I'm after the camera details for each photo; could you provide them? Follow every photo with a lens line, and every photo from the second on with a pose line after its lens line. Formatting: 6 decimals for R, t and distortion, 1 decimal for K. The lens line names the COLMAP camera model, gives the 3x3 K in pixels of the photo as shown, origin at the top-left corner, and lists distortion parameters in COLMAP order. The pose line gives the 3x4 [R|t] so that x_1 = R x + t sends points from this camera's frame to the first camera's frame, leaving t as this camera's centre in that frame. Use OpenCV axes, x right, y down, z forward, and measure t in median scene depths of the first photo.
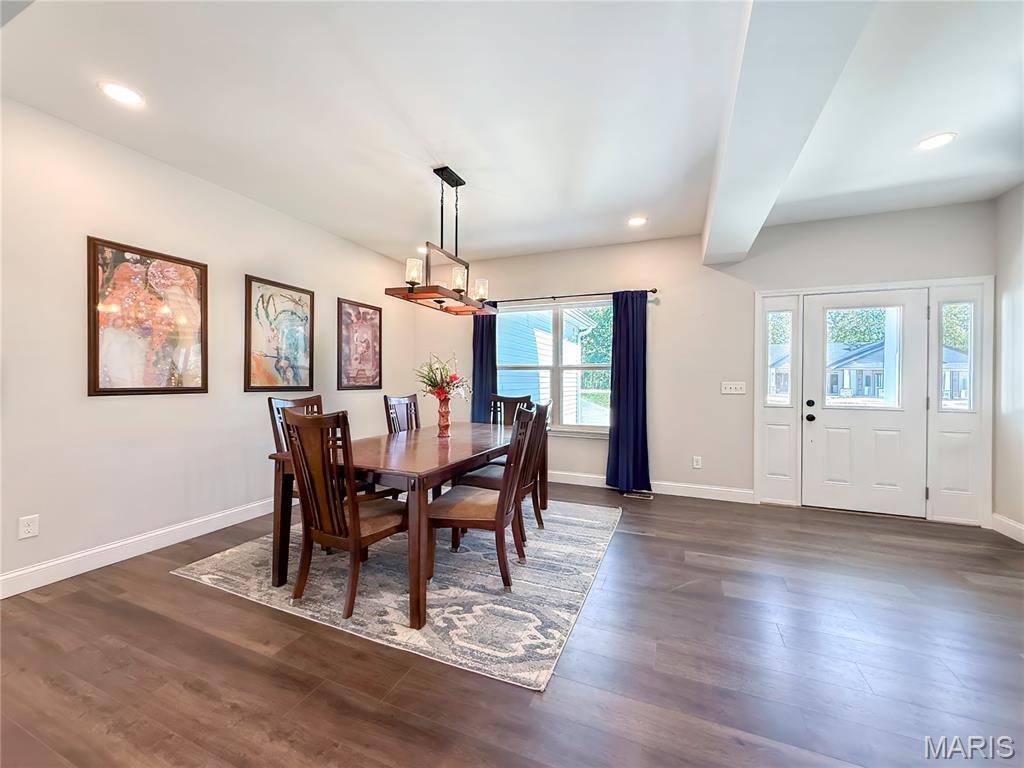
lens RADIAL K [[408.5, 0, 513.5], [0, 408.5, 382.0], [0, 0, 1]] dist [0.001966, -0.000325]
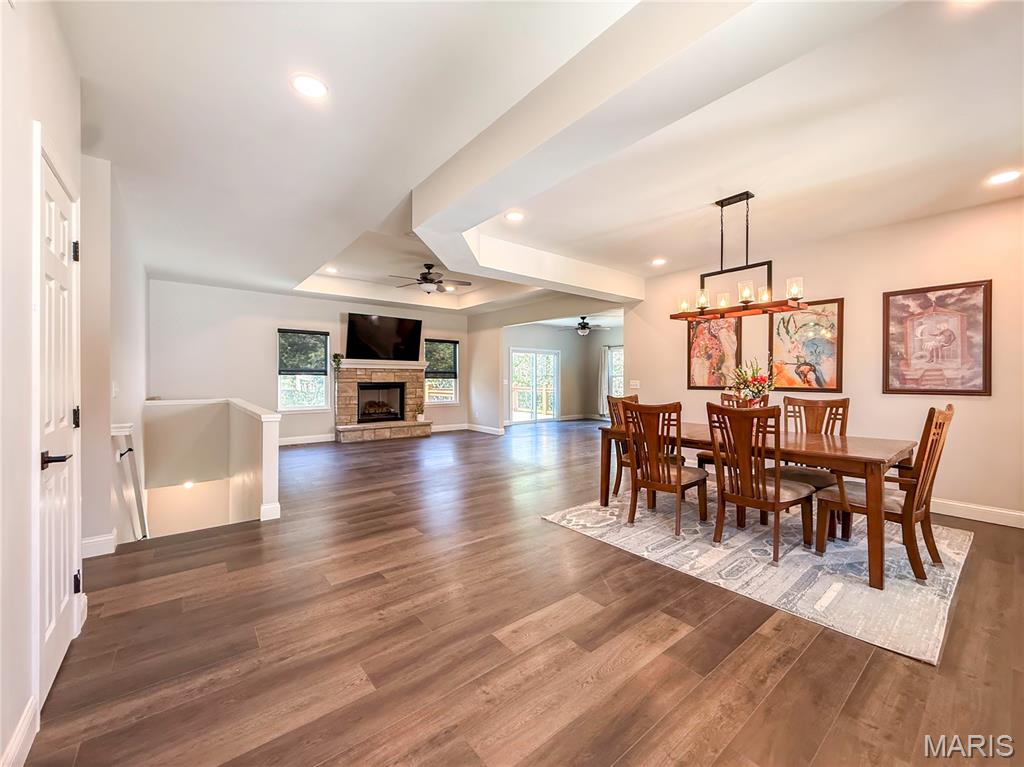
lens RADIAL K [[408.5, 0, 507.1], [0, 408.5, 381.6], [0, 0, 1]] dist [0.001966, -0.000325]
pose [[-0.488245, -0.004036, -0.872697, 0.888241], [-0.009596, 0.999954, 0.000744, 0.000797], [0.872654, 0.008738, -0.488261, 0.800368]]
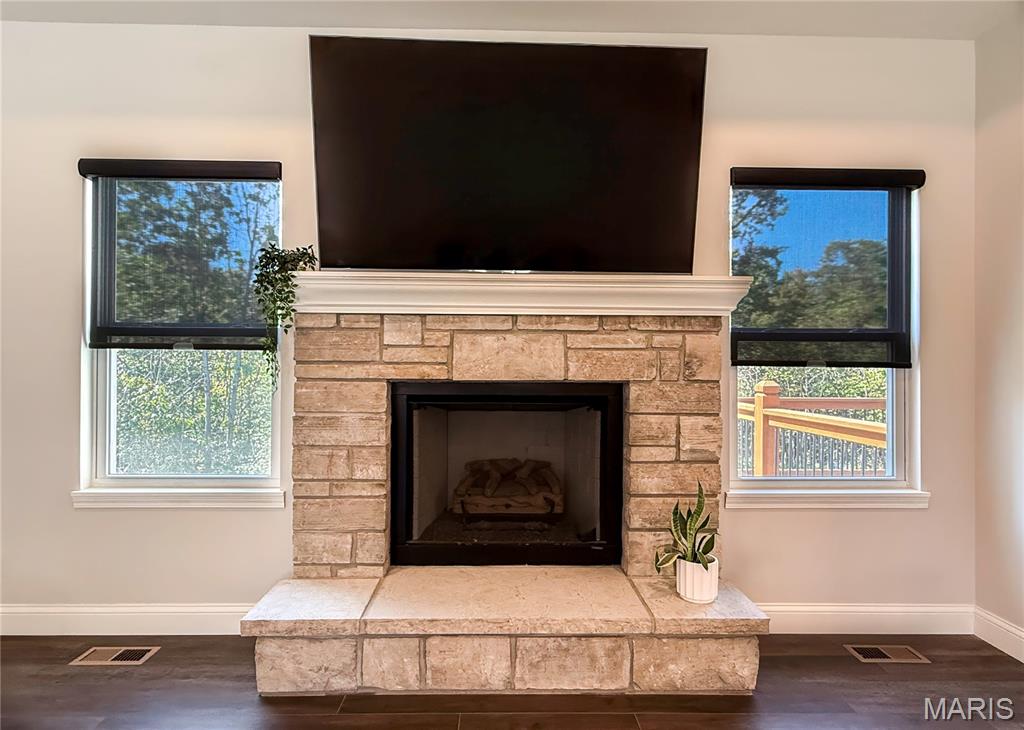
lens RADIAL K [[556.5, 0, 511.5], [0, 556.5, 359.1], [0, 0, 1]] dist [0.001270, -0.000512]
pose [[-0.916470, -0.020517, -0.399576, -0.450387], [-0.015769, 0.999761, -0.015166, -0.003488], [0.399792, -0.007598, -0.916574, -0.275813]]
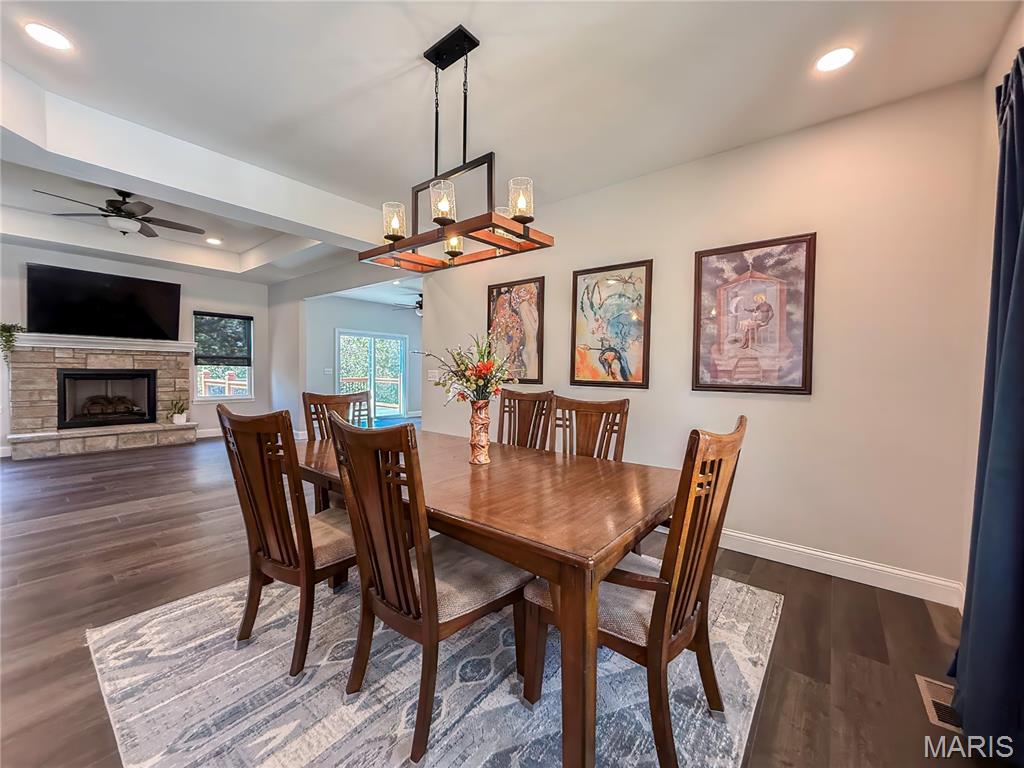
lens RADIAL K [[408.5, 0, 507.1], [0, 408.5, 382.3], [0, 0, 1]] dist [0.001966, -0.000325]
pose [[-0.288205, 0.014826, -0.957454, 0.342483], [-0.020191, 0.999564, 0.021556, -0.001619], [0.957356, 0.025544, -0.287780, 1.014735]]
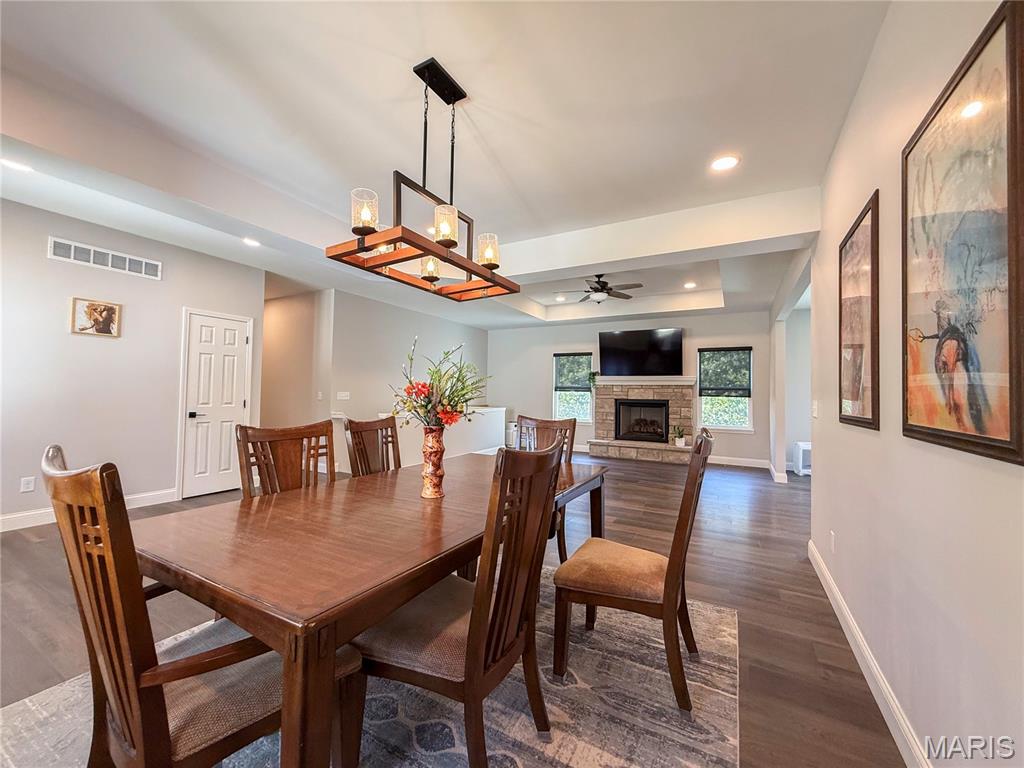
lens RADIAL K [[408.5, 0, 514.3], [0, 408.5, 378.2], [0, 0, 1]] dist [0.001966, -0.000325]
pose [[-0.994060, -0.021177, 0.106754, -0.277171], [-0.024926, 0.999114, -0.033908, -0.008549], [-0.105942, -0.036367, -0.993707, 1.284132]]
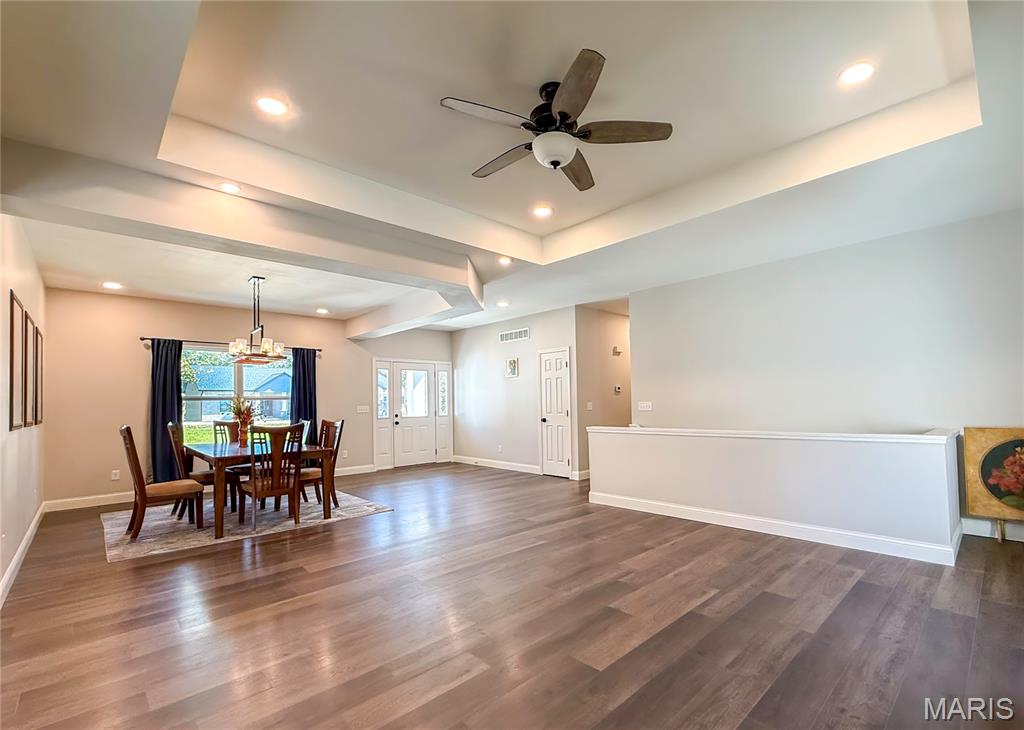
lens RADIAL K [[457.2, 0, 543.1], [0, 457.2, 389.4], [0, 0, 1]] dist [-0.002438, -0.000673]
pose [[0.390999, 0.011300, 0.920322, -1.052253], [0.024283, 0.999450, -0.022589, -0.009864], [-0.920071, 0.031180, 0.390510, -0.540763]]
